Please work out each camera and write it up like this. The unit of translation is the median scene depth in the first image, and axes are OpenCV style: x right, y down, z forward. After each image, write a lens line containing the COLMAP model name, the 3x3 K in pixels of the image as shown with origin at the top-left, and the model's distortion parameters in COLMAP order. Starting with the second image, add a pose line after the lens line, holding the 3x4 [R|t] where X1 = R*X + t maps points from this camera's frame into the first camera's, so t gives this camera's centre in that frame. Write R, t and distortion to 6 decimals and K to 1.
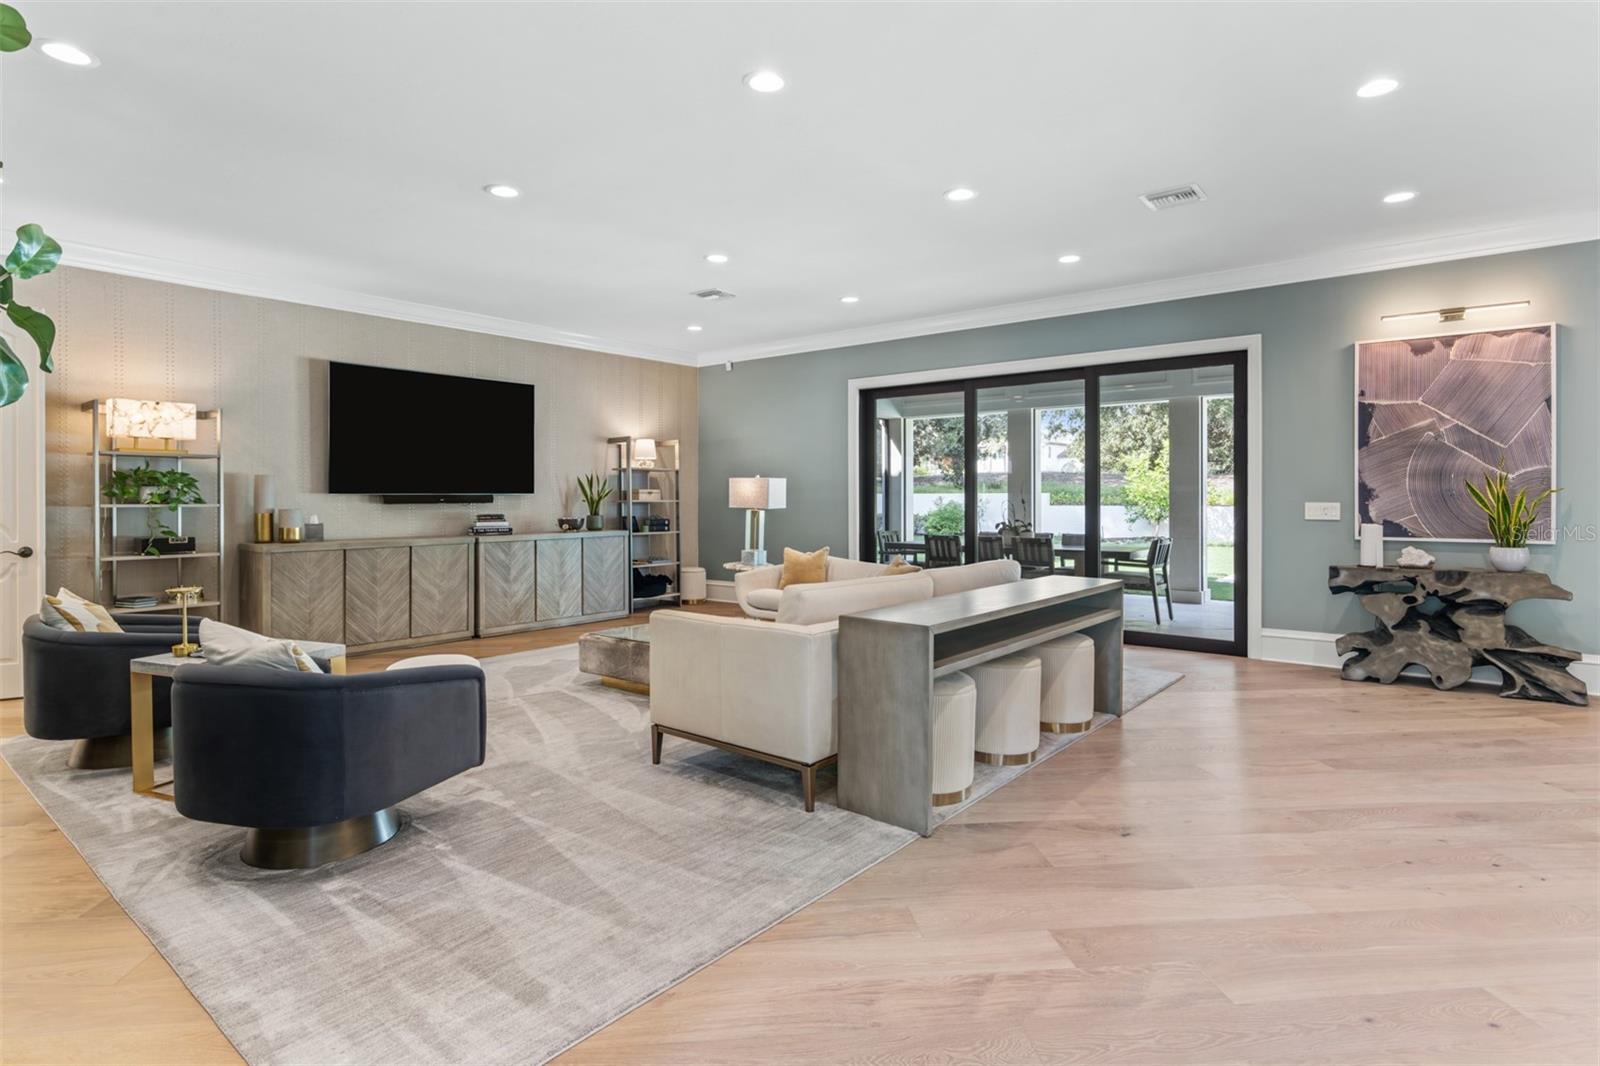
lens RADIAL K [[818.3, 0, 801.4], [0, 818.3, 523.8], [0, 0, 1]] dist [0.003219, 0.000702]
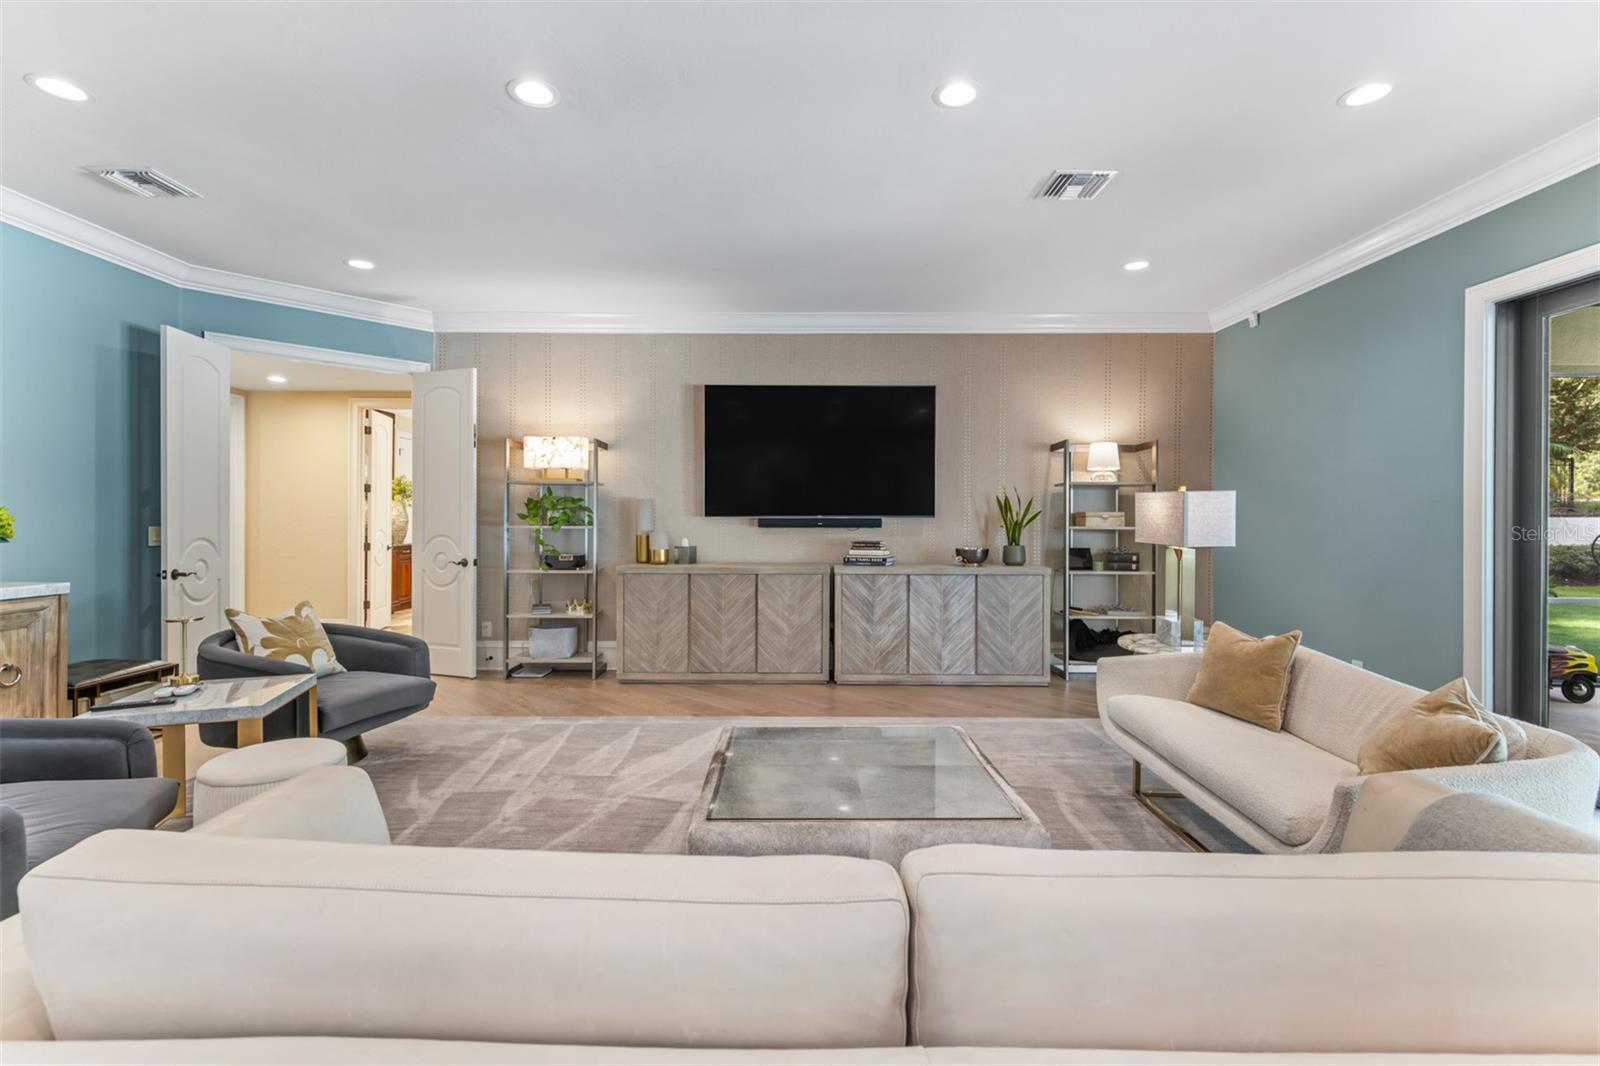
lens RADIAL K [[713.5, 0, 799.5], [0, 713.5, 531.7], [0, 0, 1]] dist [-0.004969, -0.000266]
pose [[0.629884, 0.019794, -0.776437, 0.165036], [-0.030080, 0.999547, 0.001079, -0.021016], [0.776106, 0.022675, 0.630194, 0.494512]]
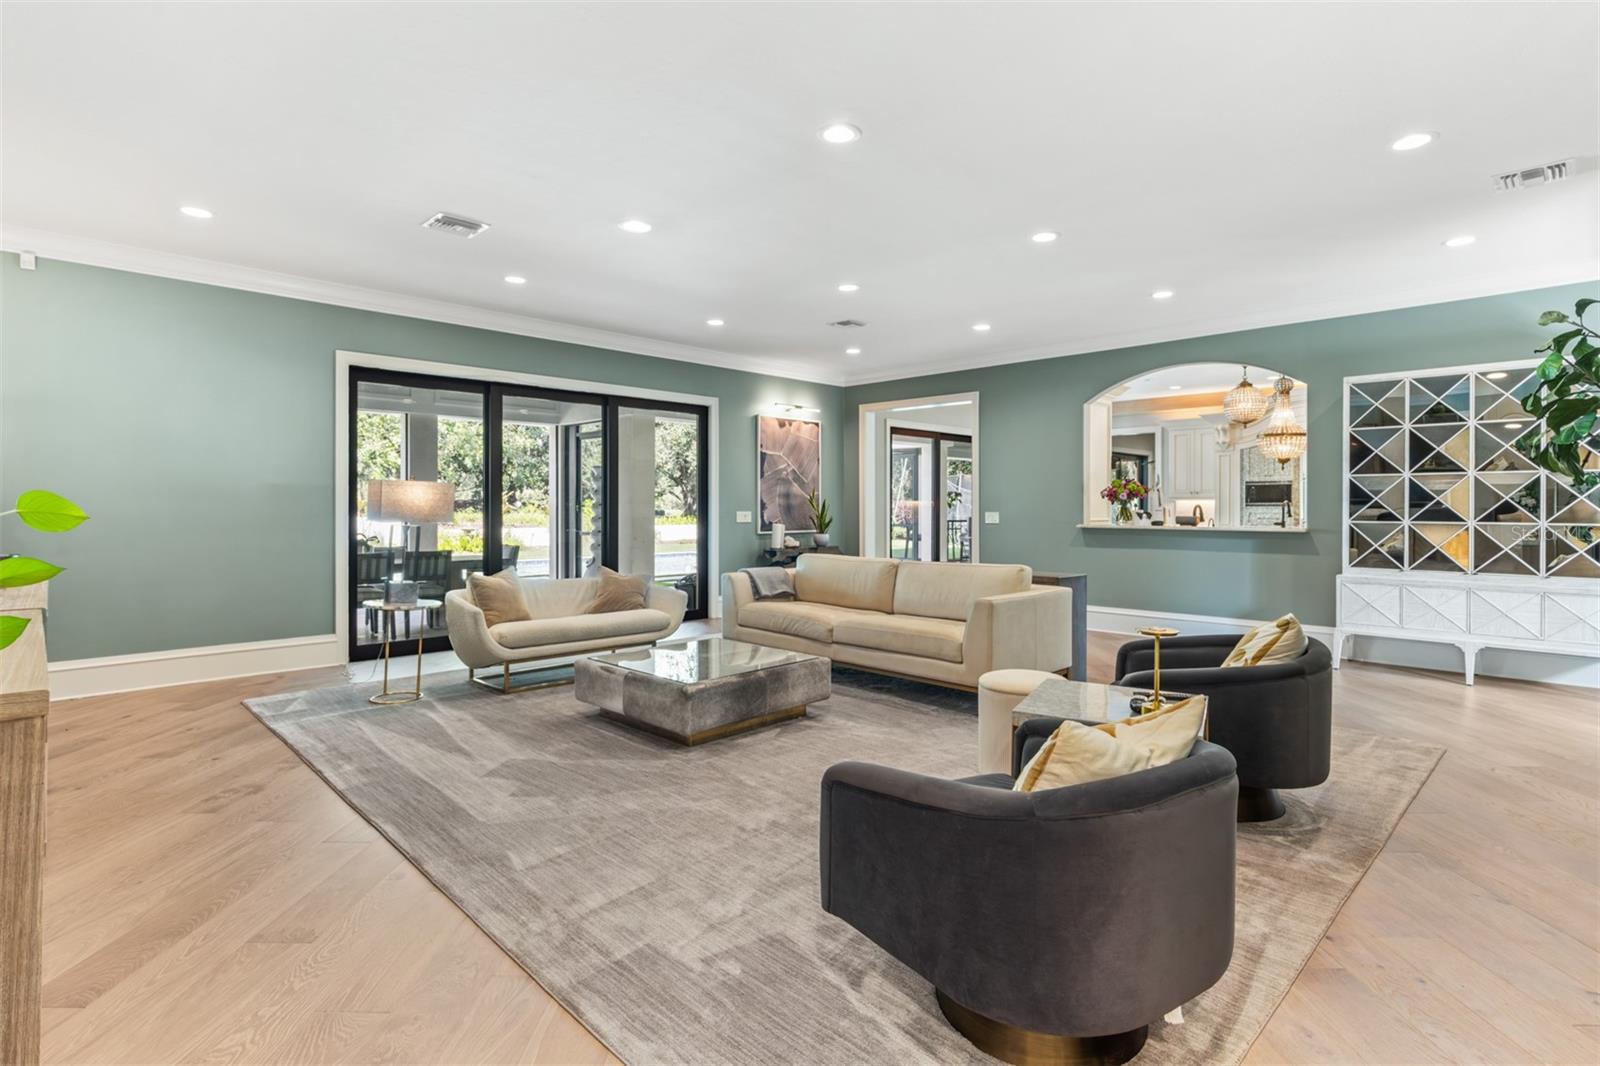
lens RADIAL K [[780.2, 0, 810.0], [0, 780.2, 532.1], [0, 0, 1]] dist [-0.004613, 0.000277]
pose [[0.126293, -0.026357, 0.991643, -0.708232], [0.031179, 0.999259, 0.022588, -0.013445], [-0.991503, 0.028066, 0.127021, 0.570909]]
